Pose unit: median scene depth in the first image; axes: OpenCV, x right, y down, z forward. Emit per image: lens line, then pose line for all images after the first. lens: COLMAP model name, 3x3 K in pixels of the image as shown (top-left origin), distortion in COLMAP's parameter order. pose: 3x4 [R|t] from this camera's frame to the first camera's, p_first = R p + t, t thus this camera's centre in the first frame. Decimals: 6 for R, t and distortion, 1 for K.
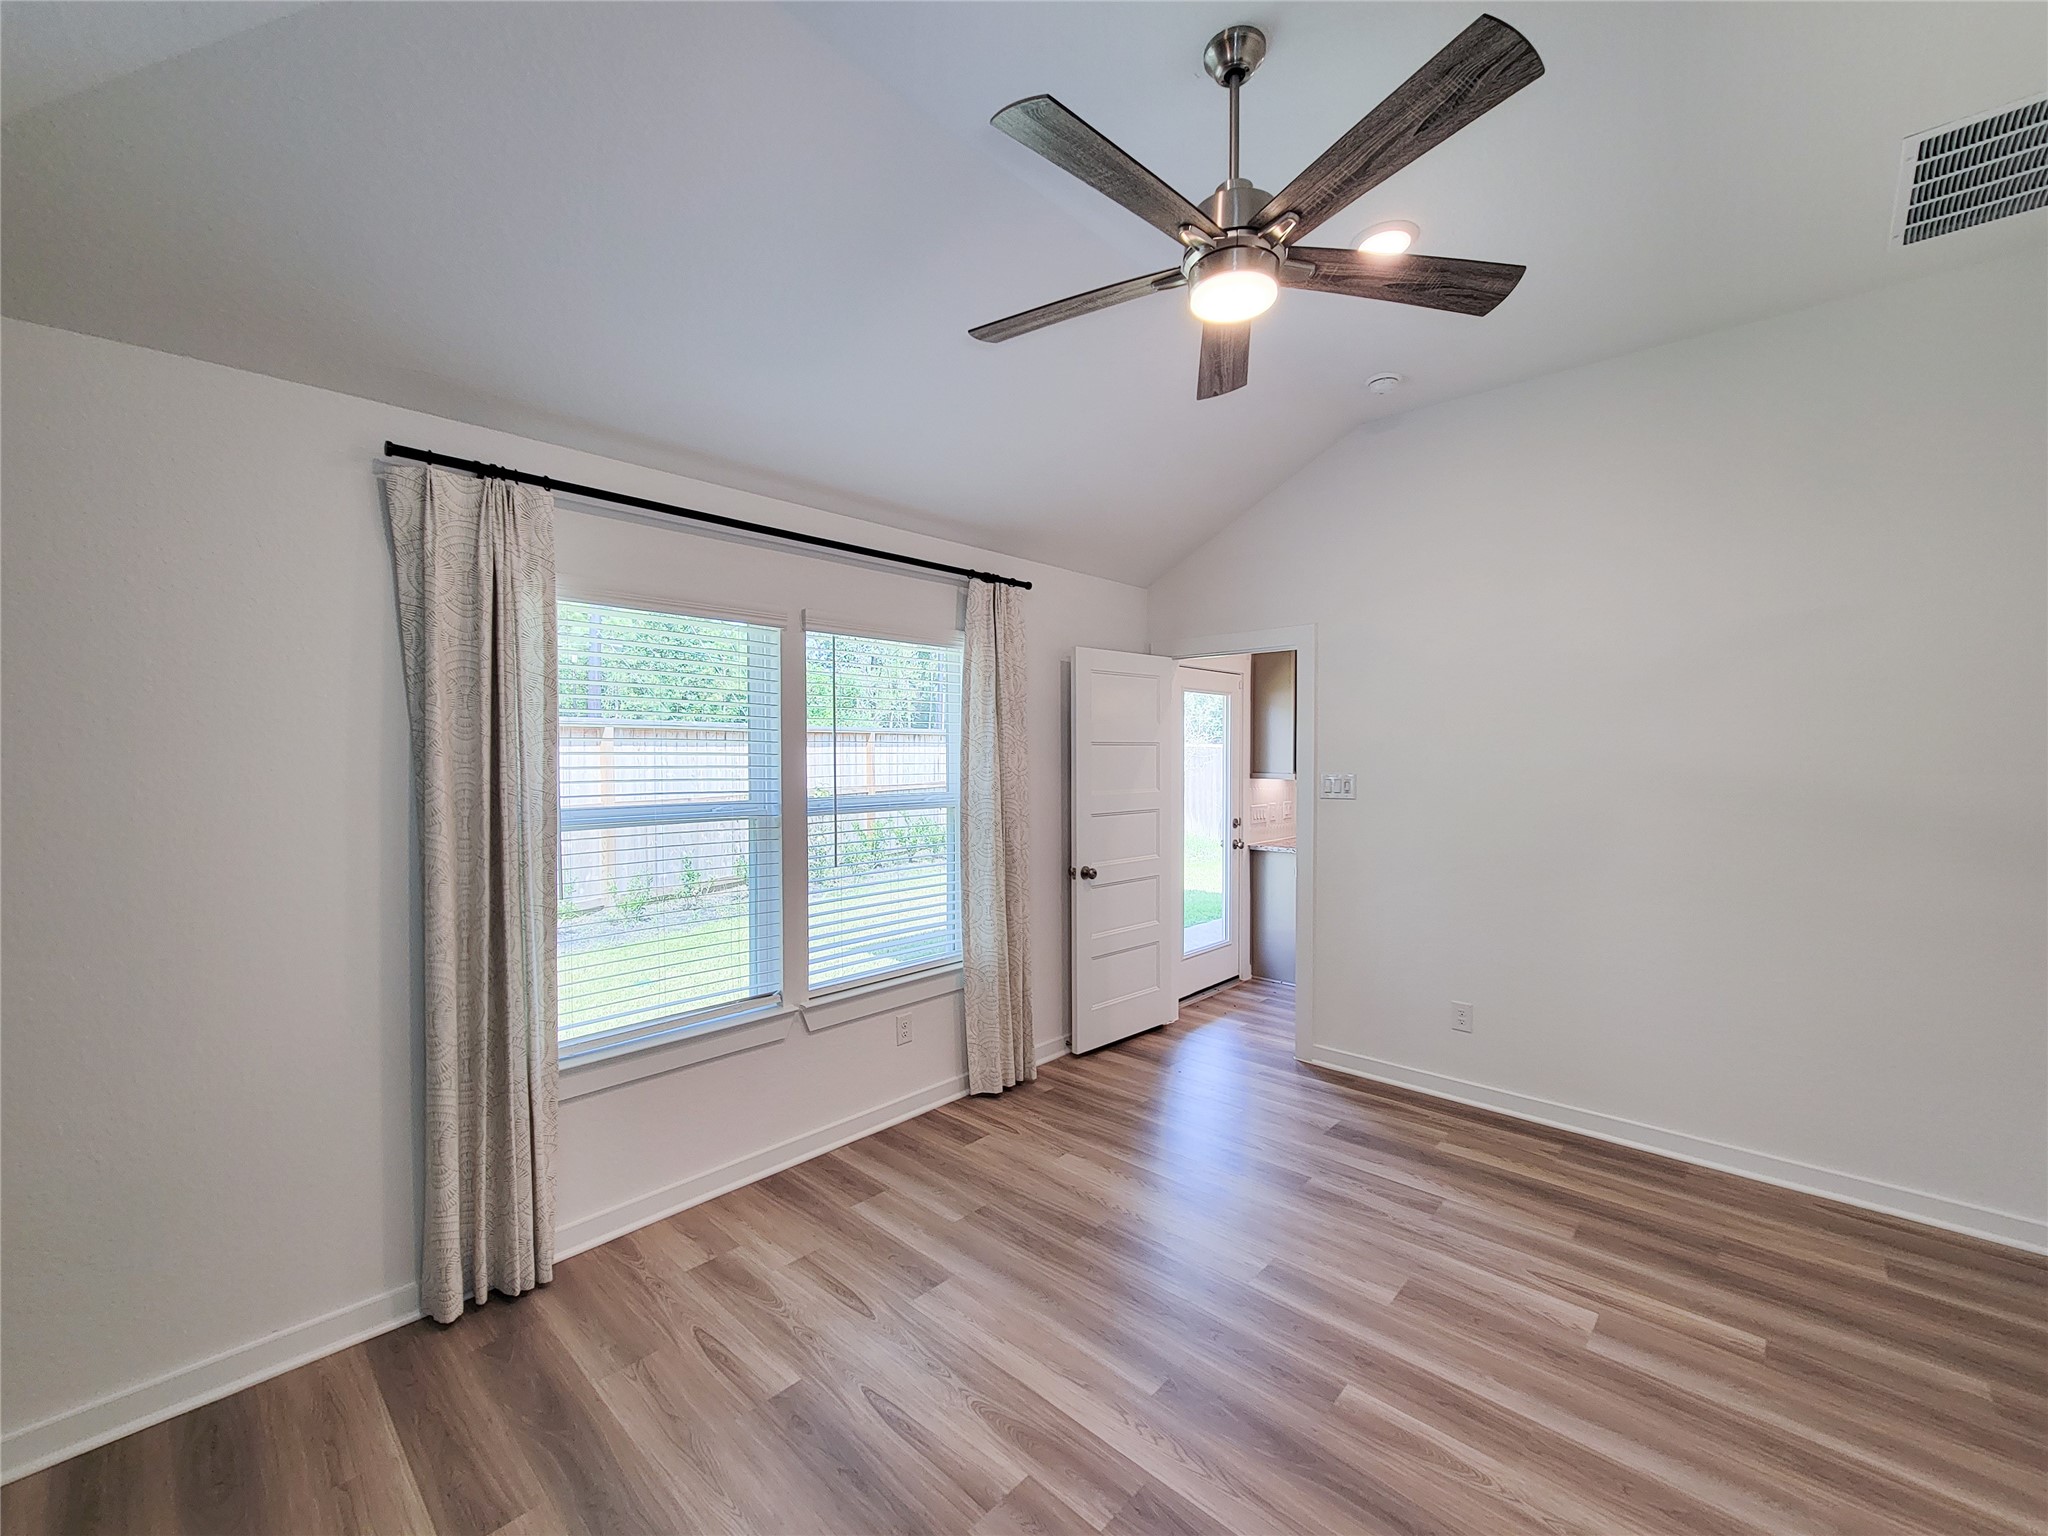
lens RADIAL K [[841.7, 0, 1024.1], [0, 841.7, 765.6], [0, 0, 1]] dist [0.001452, -0.000327]
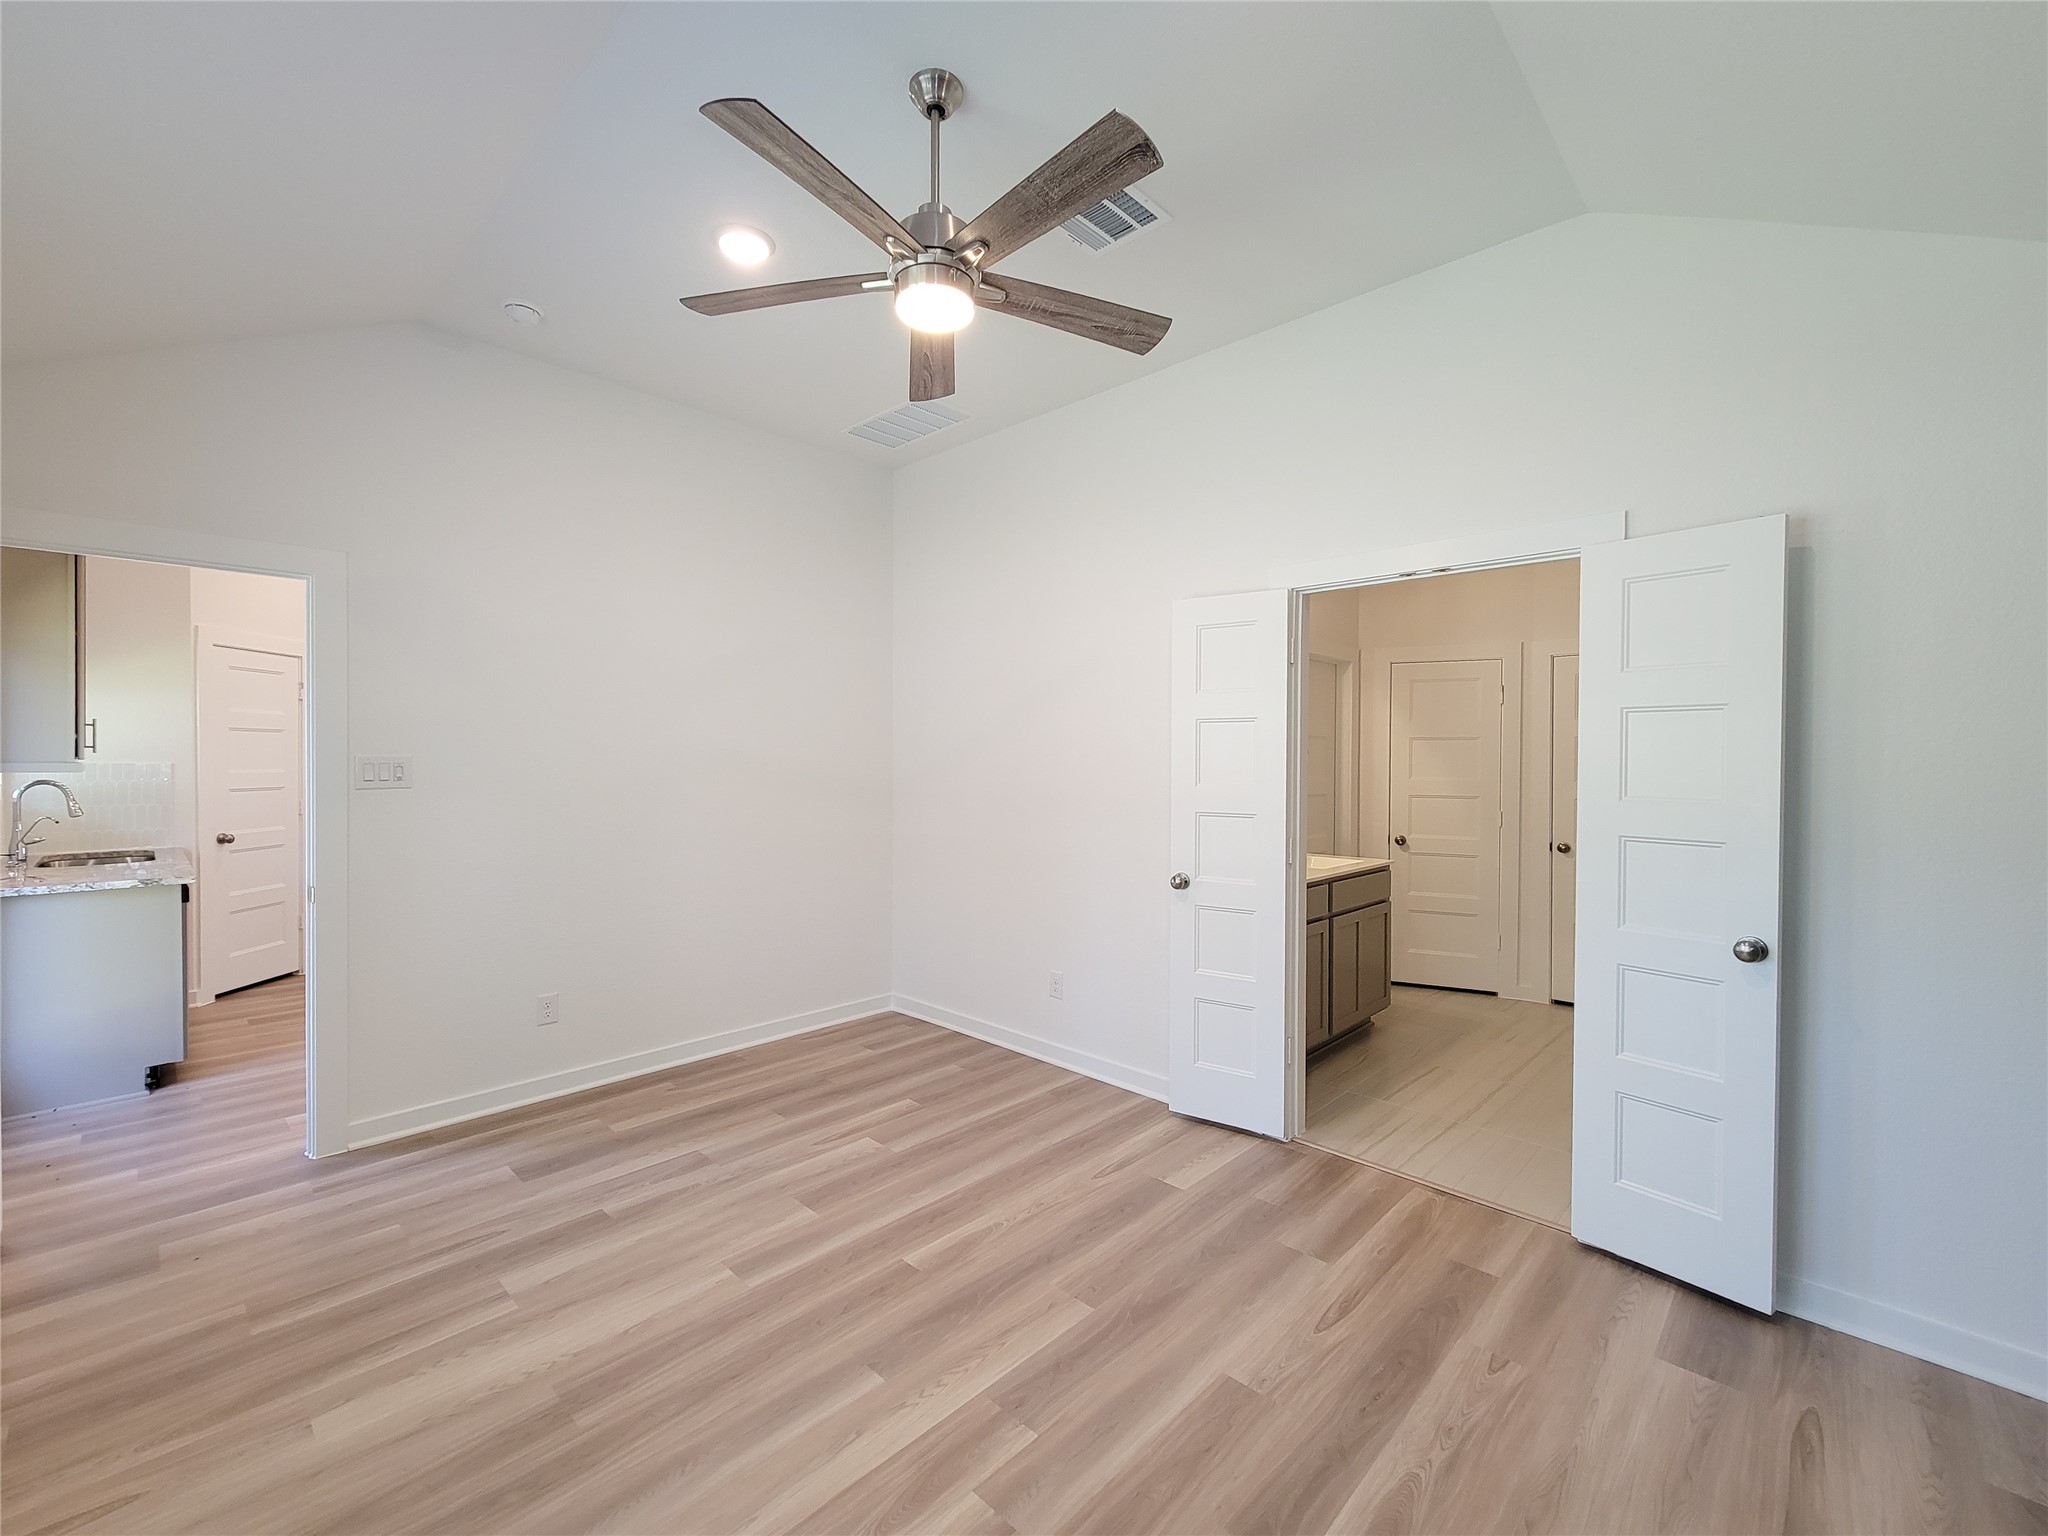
lens RADIAL K [[885.4, 0, 997.7], [0, 885.4, 760.9], [0, 0, 1]] dist [0.001430, 0.000065]
pose [[0.010784, 0.000598, 0.999942, -0.771305], [0.009795, 0.999952, -0.000703, 0.036089], [-0.999894, 0.009802, 0.010777, 0.763682]]
